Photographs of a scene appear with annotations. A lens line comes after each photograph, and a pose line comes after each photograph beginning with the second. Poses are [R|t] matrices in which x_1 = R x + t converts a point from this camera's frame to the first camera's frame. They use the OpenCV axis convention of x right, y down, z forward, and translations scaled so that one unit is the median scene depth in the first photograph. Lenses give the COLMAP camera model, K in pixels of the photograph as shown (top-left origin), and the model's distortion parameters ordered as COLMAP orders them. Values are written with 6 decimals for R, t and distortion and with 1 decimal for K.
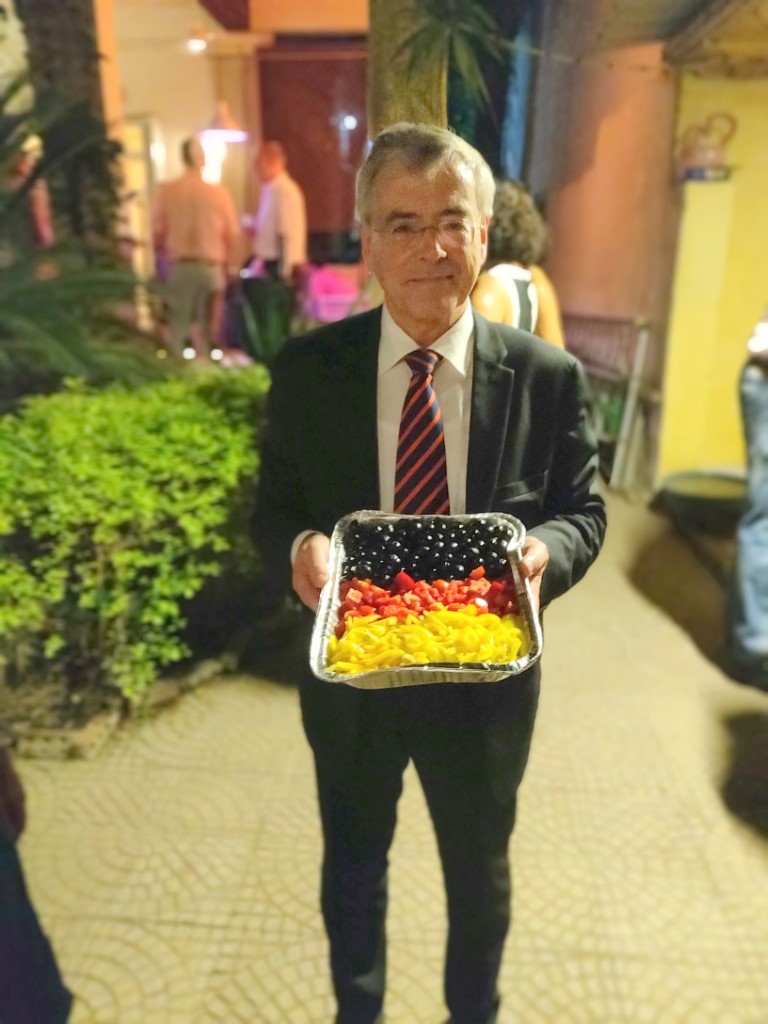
lens RADIAL K [[868.2, 0, 339.5], [0, 868.2, 528.1], [0, 0, 1]] dist [-0.024962, 0.125576]
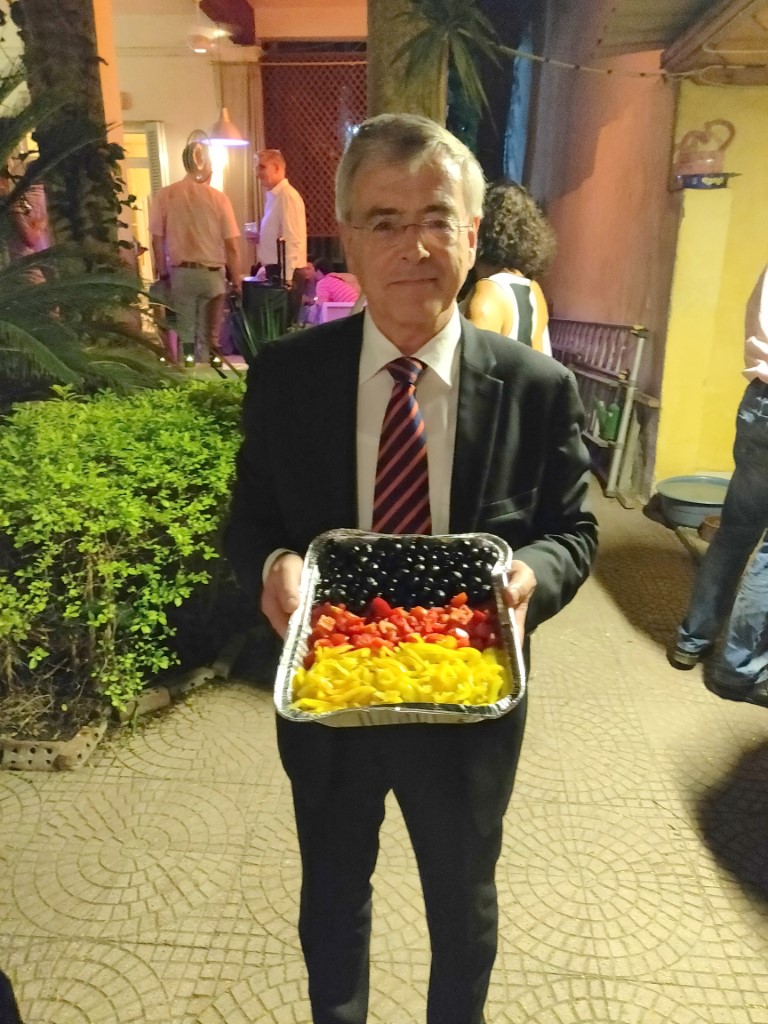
lens RADIAL K [[711.9, 0, 384.0], [0, 711.9, 512.0], [0, 0, 1]] dist [-0.010394, 0.054693]
pose [[0.999967, 0.004467, -0.006857, 0.069068], [-0.004340, 0.999821, 0.018389, -0.045712], [0.006938, -0.018358, 0.999807, 0.197378]]
